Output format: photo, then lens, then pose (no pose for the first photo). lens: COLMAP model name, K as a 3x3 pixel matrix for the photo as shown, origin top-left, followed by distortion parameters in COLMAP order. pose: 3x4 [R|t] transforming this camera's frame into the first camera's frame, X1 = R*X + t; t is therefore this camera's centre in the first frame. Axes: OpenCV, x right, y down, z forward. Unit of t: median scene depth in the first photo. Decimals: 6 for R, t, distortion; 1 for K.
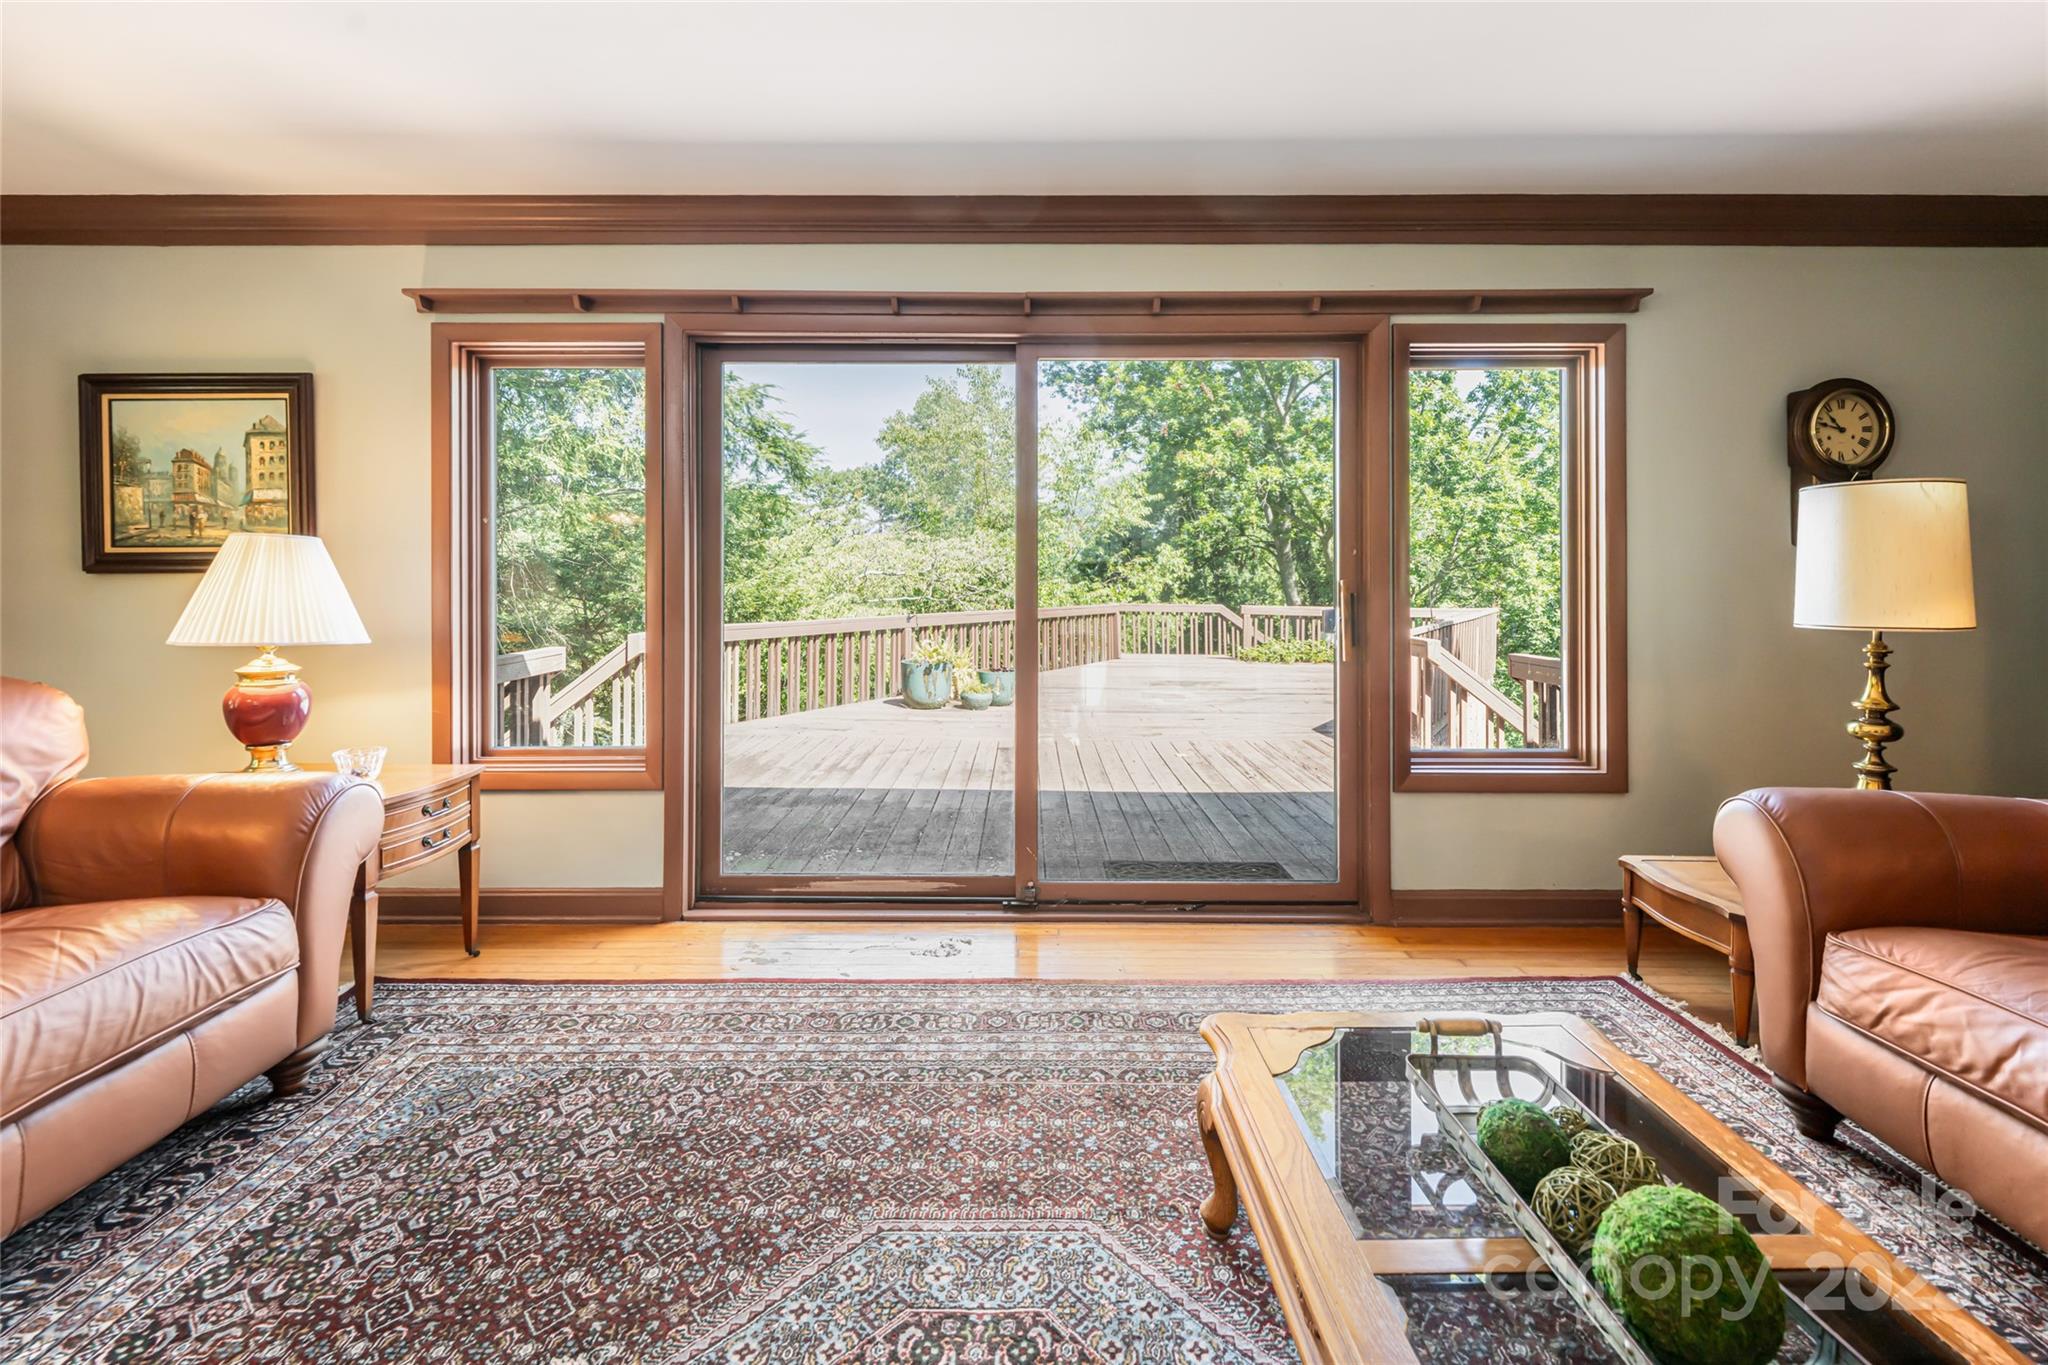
lens RADIAL K [[929.9, 0, 1020.2], [0, 929.9, 580.1], [0, 0, 1]] dist [-0.001278, 0.000473]
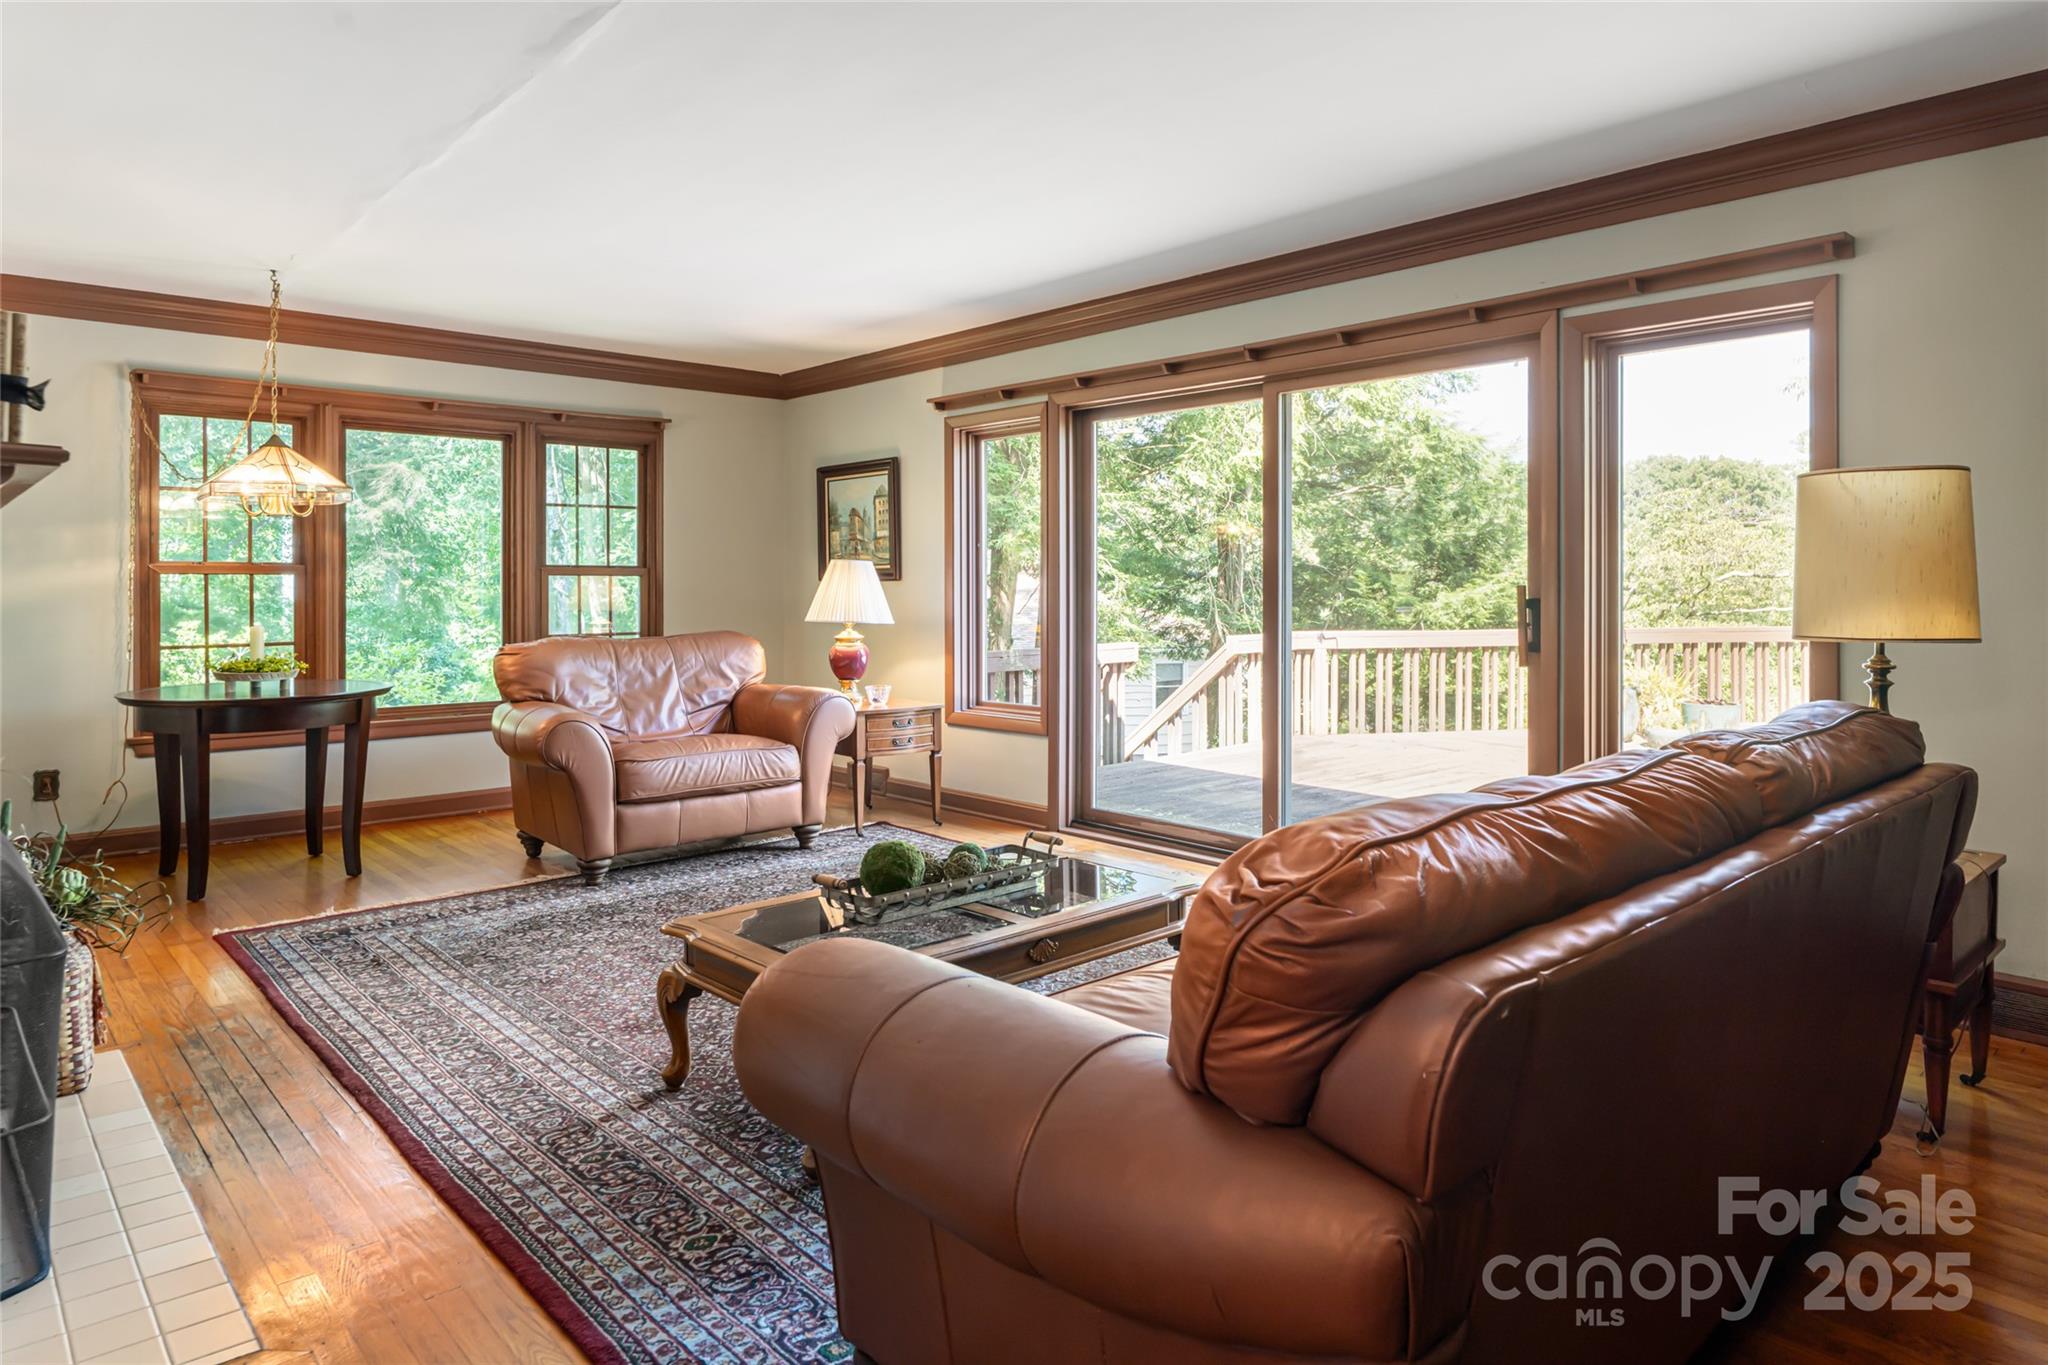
lens RADIAL K [[1242.0, 0, 1048.5], [0, 1242.0, 588.7], [0, 0, 1]] dist [-0.003062, -0.000270]
pose [[0.682292, 0.000488, -0.731079, 0.976523], [0.001463, 0.999997, 0.002033, 0.000649], [0.731078, -0.002457, 0.682289, -0.268347]]
